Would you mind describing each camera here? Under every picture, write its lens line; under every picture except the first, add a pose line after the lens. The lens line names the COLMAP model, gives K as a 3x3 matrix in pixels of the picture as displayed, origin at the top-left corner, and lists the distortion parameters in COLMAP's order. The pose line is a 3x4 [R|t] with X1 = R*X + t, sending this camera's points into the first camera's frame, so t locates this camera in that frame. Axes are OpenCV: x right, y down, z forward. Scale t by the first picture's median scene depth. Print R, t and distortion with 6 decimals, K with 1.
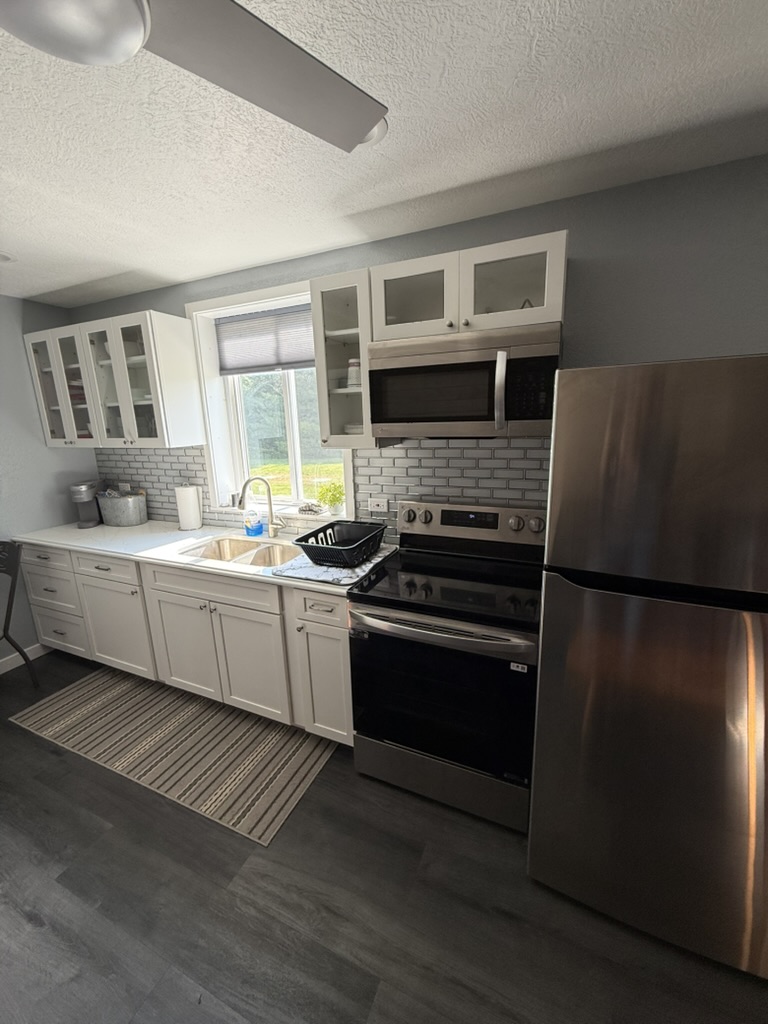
lens RADIAL K [[407.1, 0, 383.7], [0, 407.1, 510.4], [0, 0, 1]] dist [0.001719, -0.000239]
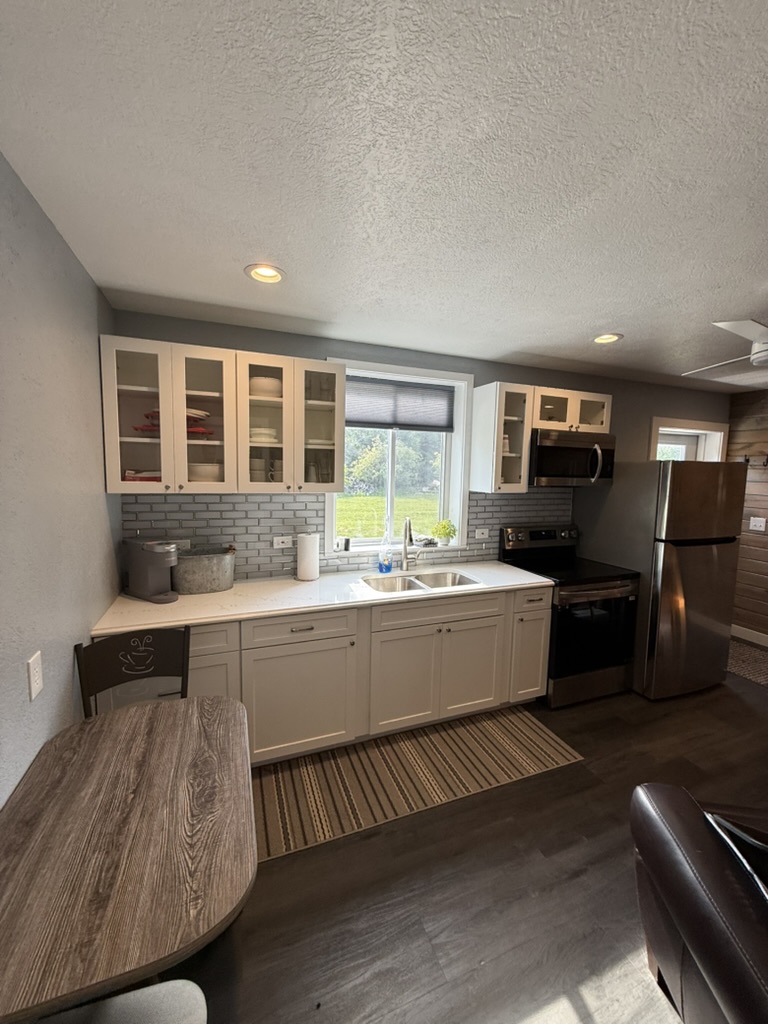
lens RADIAL K [[407.1, 0, 382.7], [0, 407.1, 510.4], [0, 0, 1]] dist [0.001719, -0.000239]
pose [[0.703693, -0.029444, 0.709894, -1.428840], [0.114317, 0.990815, -0.072224, -0.033104], [-0.701247, 0.131976, 0.700596, 0.281876]]
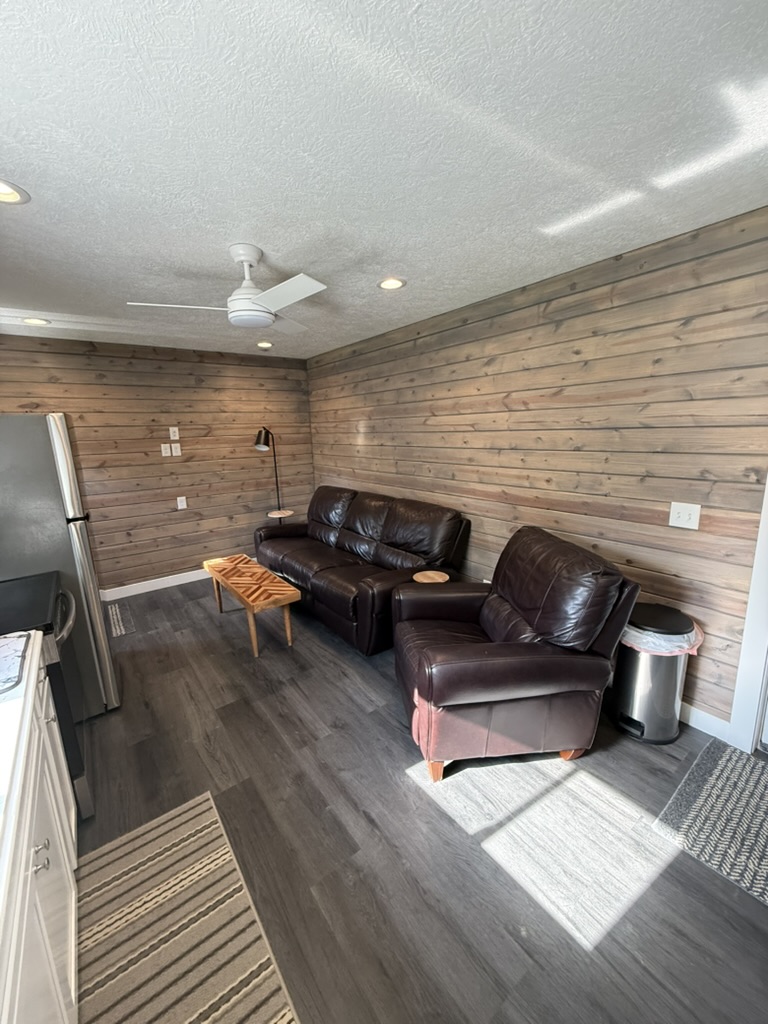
lens RADIAL K [[407.1, 0, 385.9], [0, 407.1, 511.5], [0, 0, 1]] dist [0.001719, -0.000239]
pose [[-0.874742, -0.041847, 0.482779, -0.992367], [0.160398, 0.915103, 0.369945, -0.206514], [-0.457273, 0.401043, -0.793767, 1.080077]]
